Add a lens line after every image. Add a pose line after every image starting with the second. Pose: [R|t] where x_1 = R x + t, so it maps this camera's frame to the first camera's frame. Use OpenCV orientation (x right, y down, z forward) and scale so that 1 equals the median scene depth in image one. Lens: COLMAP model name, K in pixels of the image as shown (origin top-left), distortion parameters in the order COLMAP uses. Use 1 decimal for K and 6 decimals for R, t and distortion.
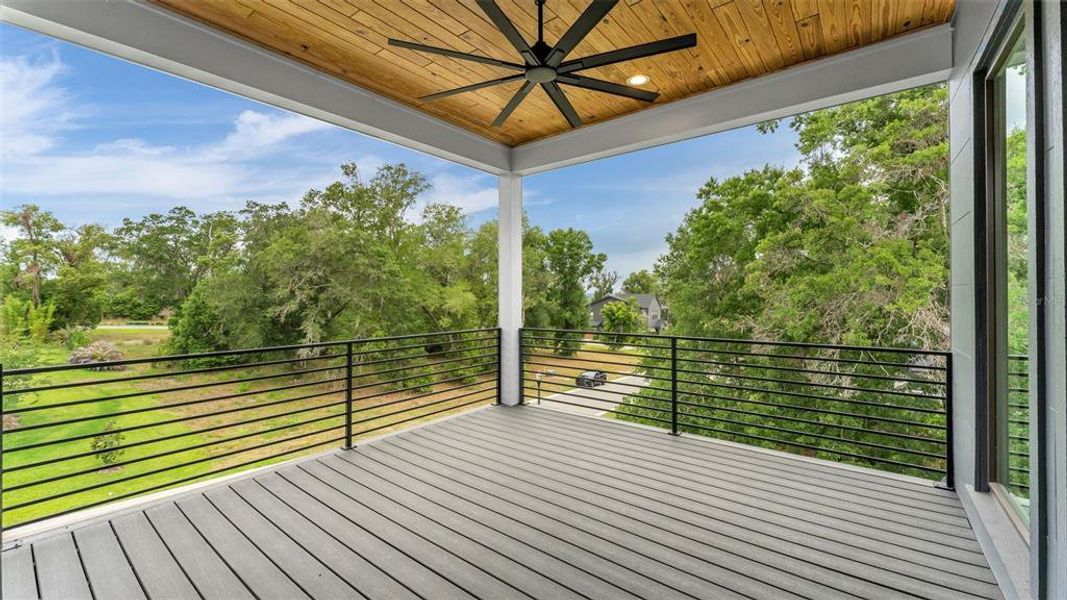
lens RADIAL K [[433.8, 0, 514.4], [0, 433.8, 295.2], [0, 0, 1]] dist [-0.000363, -0.000105]
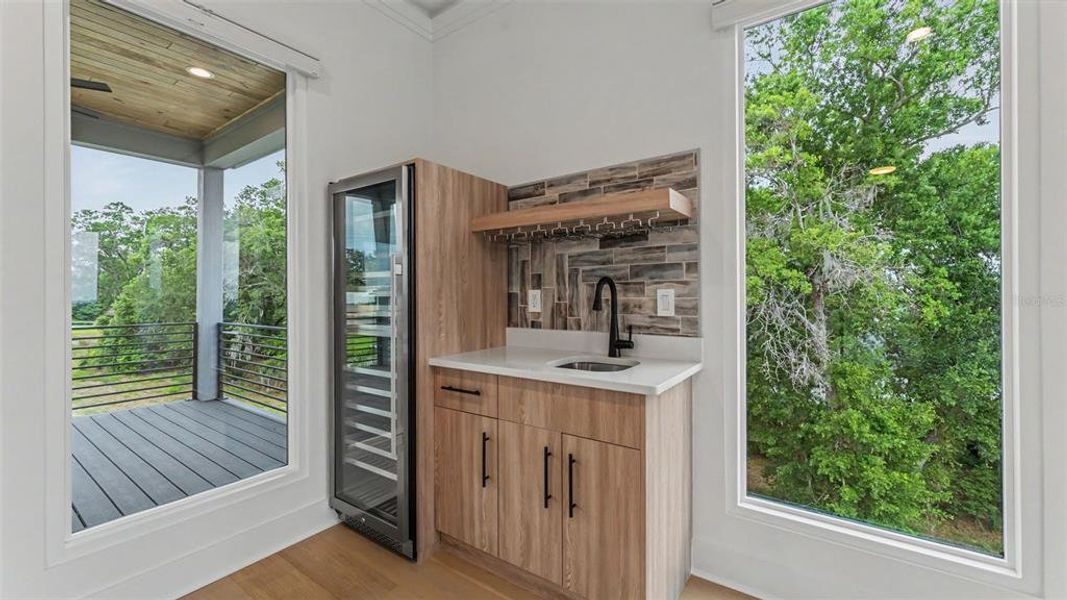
lens RADIAL K [[433.8, 0, 514.4], [0, 433.8, 295.2], [0, 0, 1]] dist [-0.000363, -0.000105]
pose [[0.998967, 0.001607, 0.045423, 0.100980], [-0.001605, 0.999999, -0.000077, 0.001848], [-0.045423, 0.000004, 0.998968, -0.003105]]
